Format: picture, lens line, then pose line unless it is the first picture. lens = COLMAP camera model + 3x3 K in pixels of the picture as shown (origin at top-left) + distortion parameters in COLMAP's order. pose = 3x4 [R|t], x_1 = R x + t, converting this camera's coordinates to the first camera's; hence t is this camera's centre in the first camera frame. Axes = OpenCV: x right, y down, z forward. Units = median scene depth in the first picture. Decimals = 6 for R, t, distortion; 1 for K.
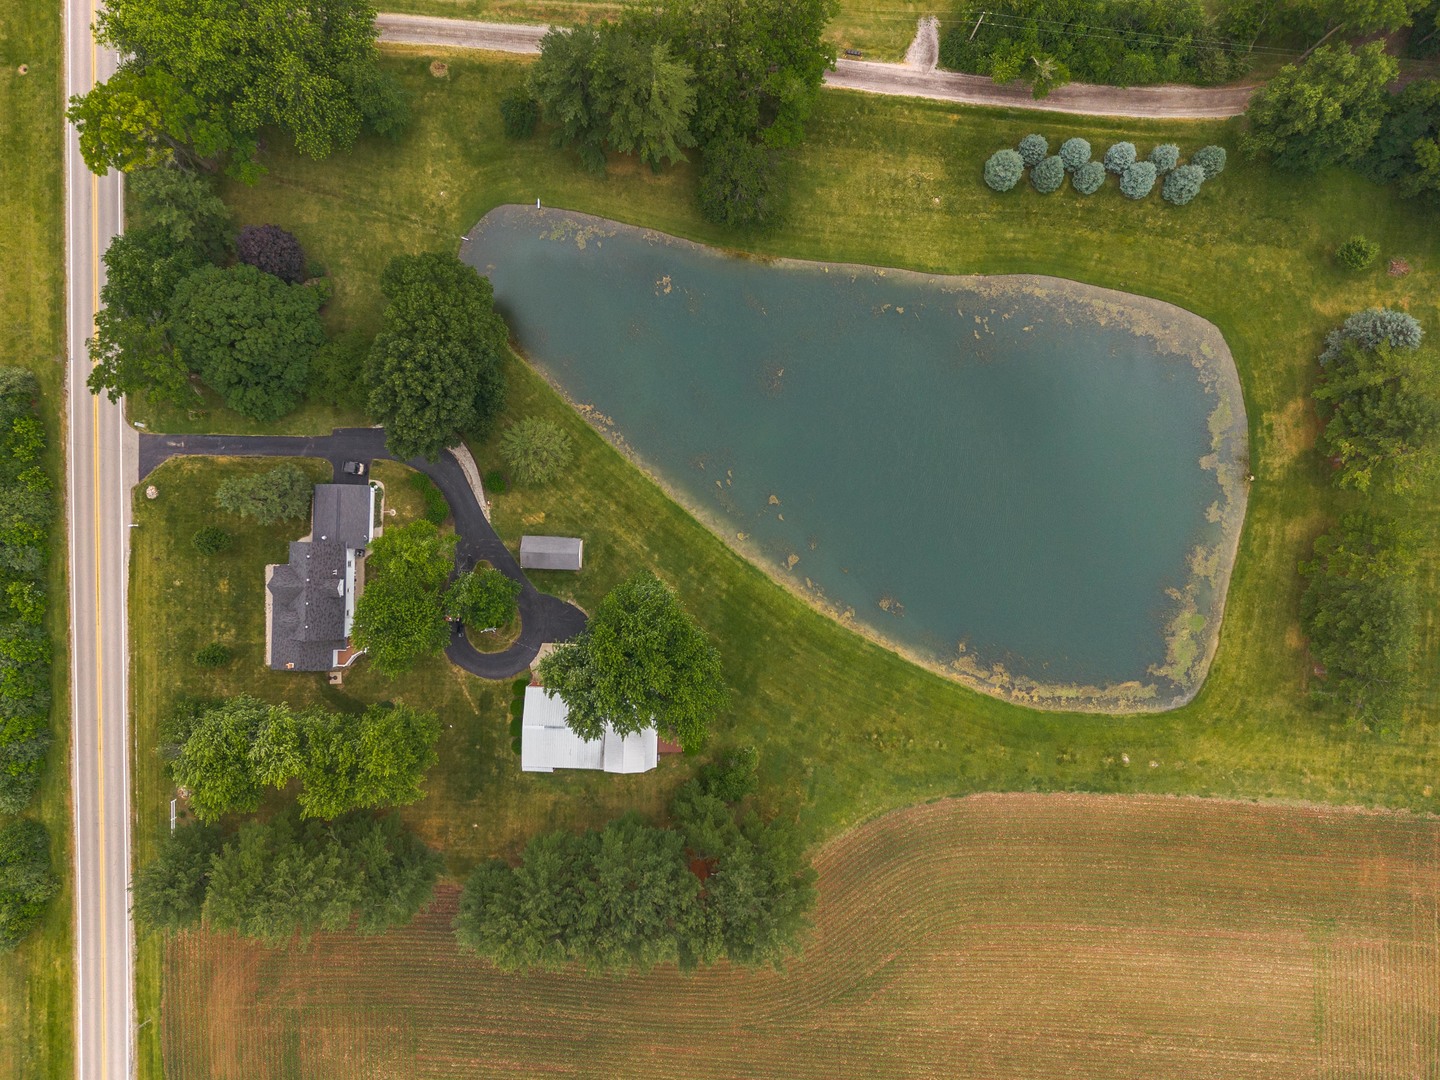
lens RADIAL K [[963.7, 0, 721.2], [0, 963.7, 544.1], [0, 0, 1]] dist [0.047813, -0.058100]
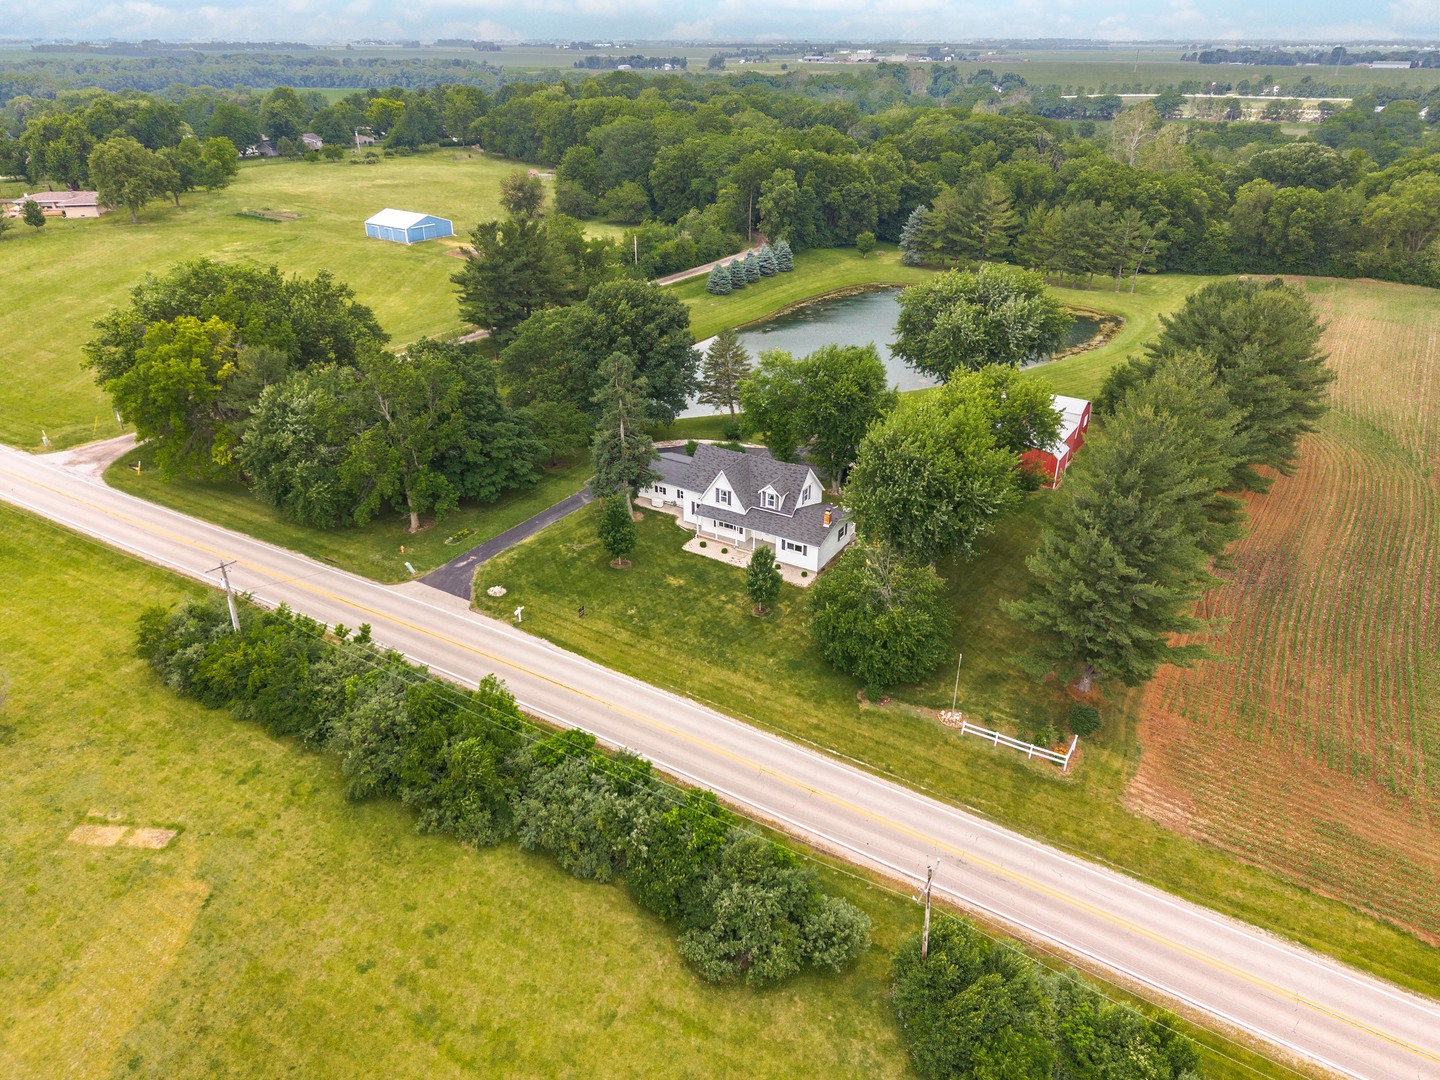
lens RADIAL K [[963.7, 0, 721.2], [0, 963.7, 544.1], [0, 0, 1]] dist [0.047813, -0.058100]
pose [[0.500551, -0.407756, 0.763665, -0.987981], [0.865704, 0.233514, -0.442749, 0.358754], [0.002208, 0.882726, 0.469882, 0.656956]]
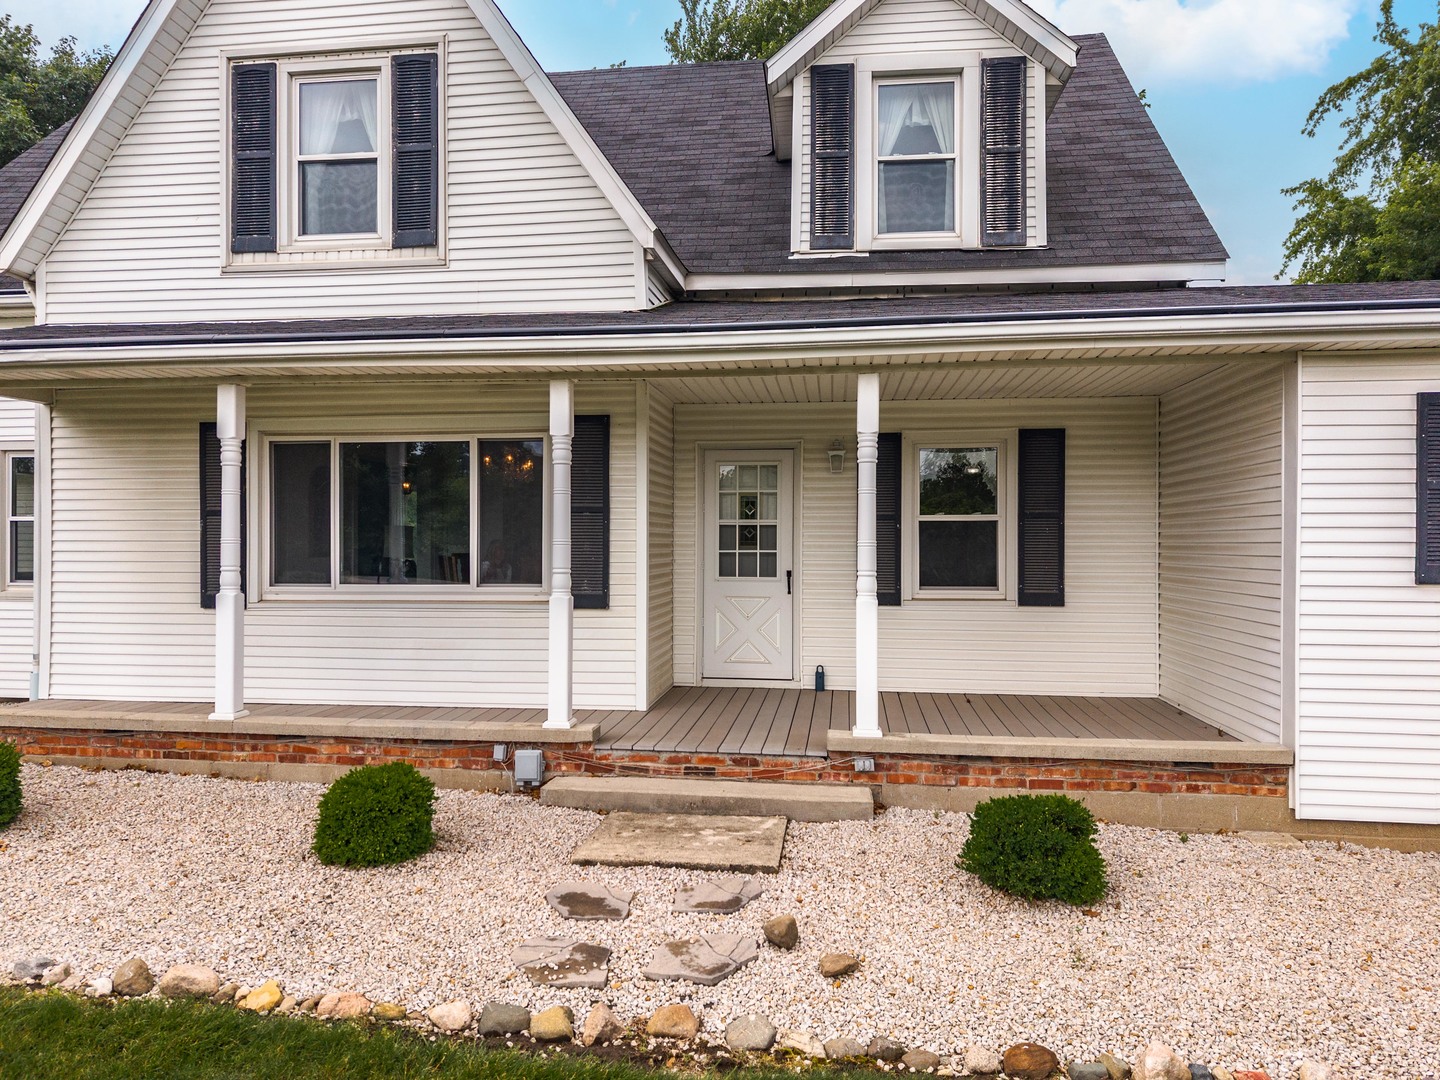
lens RADIAL K [[977.6, 0, 721.3], [0, 977.6, 537.0], [0, 0, 1]] dist [0.007325, -0.004668]
pose [[0.104065, 0.000538, 0.994570, -0.490084], [0.994570, 0.000262, -0.104065, 0.069139], [-0.000316, 1.000000, -0.000508, 0.979229]]
